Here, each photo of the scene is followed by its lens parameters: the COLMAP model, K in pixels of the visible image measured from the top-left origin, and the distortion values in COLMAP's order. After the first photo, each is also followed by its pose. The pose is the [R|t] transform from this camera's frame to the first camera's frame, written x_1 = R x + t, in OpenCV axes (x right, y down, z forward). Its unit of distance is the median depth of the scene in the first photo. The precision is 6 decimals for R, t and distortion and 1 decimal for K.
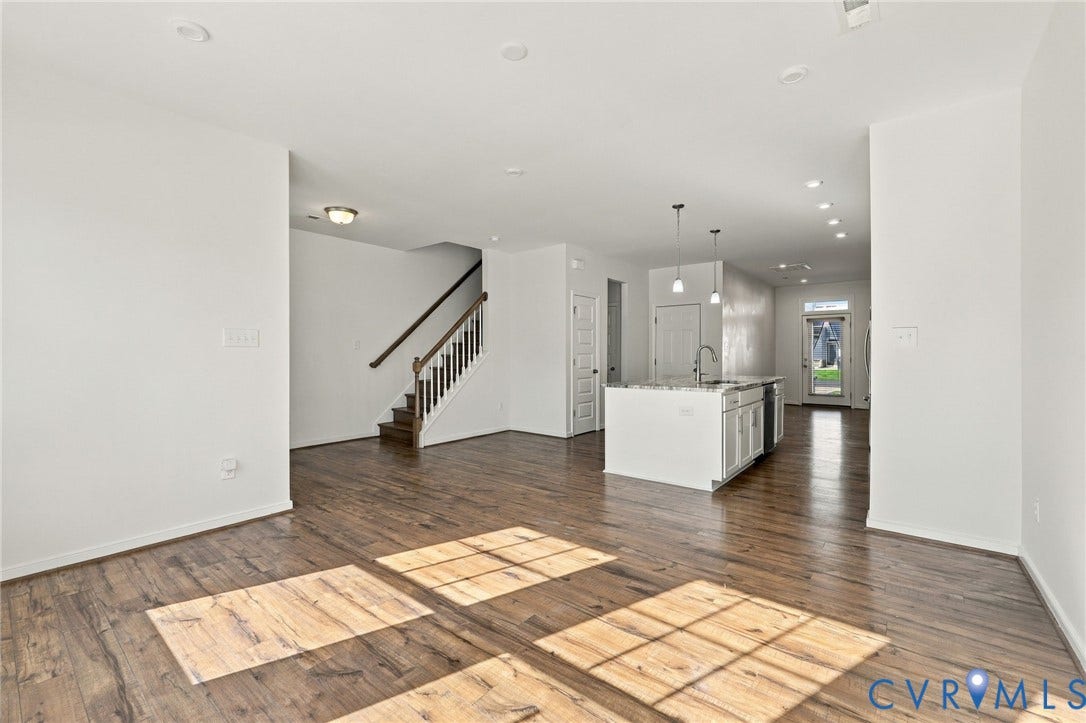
lens RADIAL K [[456.0, 0, 536.0], [0, 456.0, 353.6], [0, 0, 1]] dist [0.001350, 0.000180]
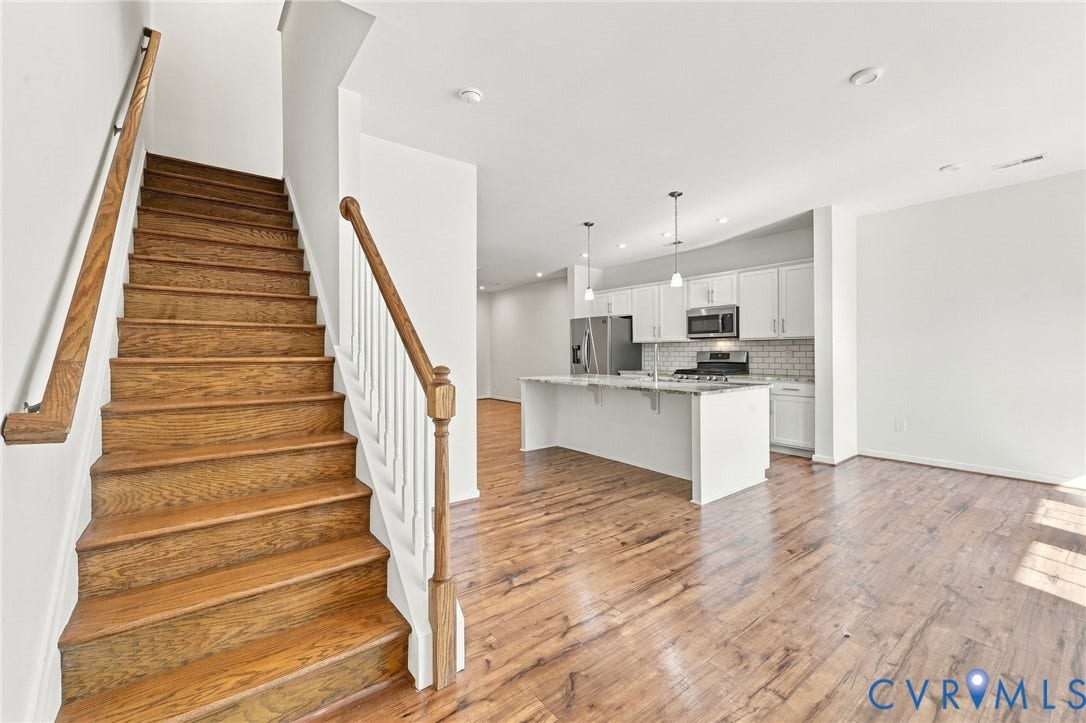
lens RADIAL K [[444.0, 0, 535.3], [0, 444.0, 352.4], [0, 0, 1]] dist [-0.000442, 0.000150]
pose [[0.233363, -0.001755, 0.972388, -0.425092], [0.006045, 0.999982, 0.000354, -0.001817], [-0.972371, 0.005796, 0.233370, 0.718295]]
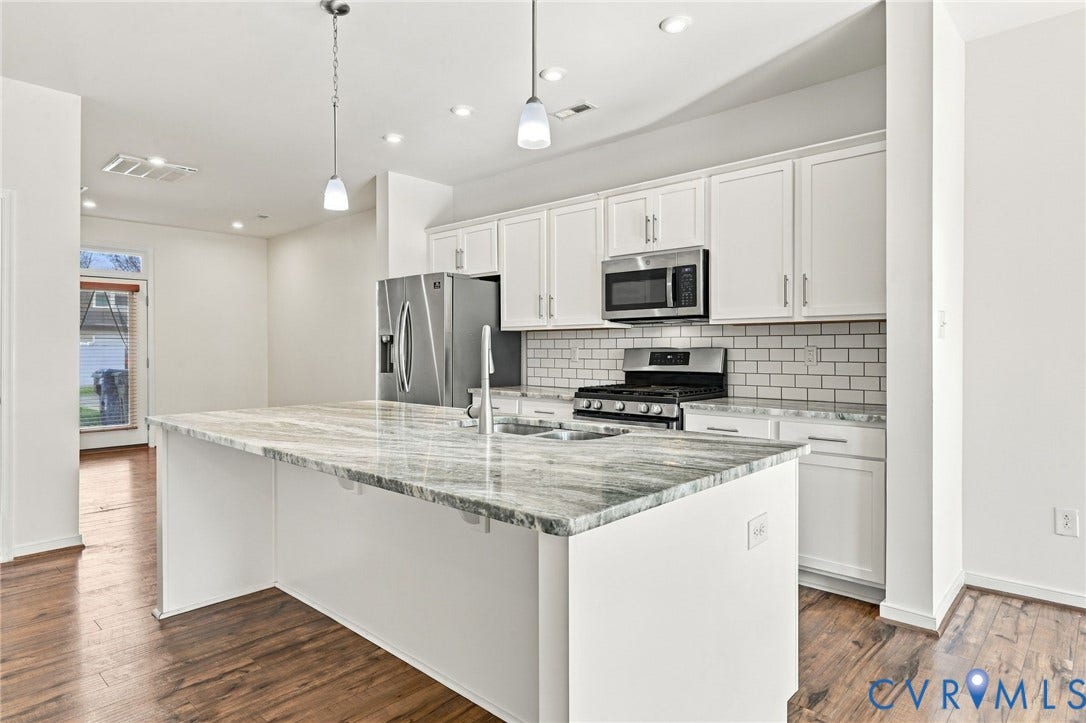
lens RADIAL K [[618.7, 0, 534.3], [0, 618.7, 352.3], [0, 0, 1]] dist [0.003474, 0.000205]
pose [[0.067751, -0.003056, 0.997698, -0.064429], [0.003032, 0.999991, 0.002857, 0.000172], [-0.997698, 0.002831, 0.067760, 0.653808]]
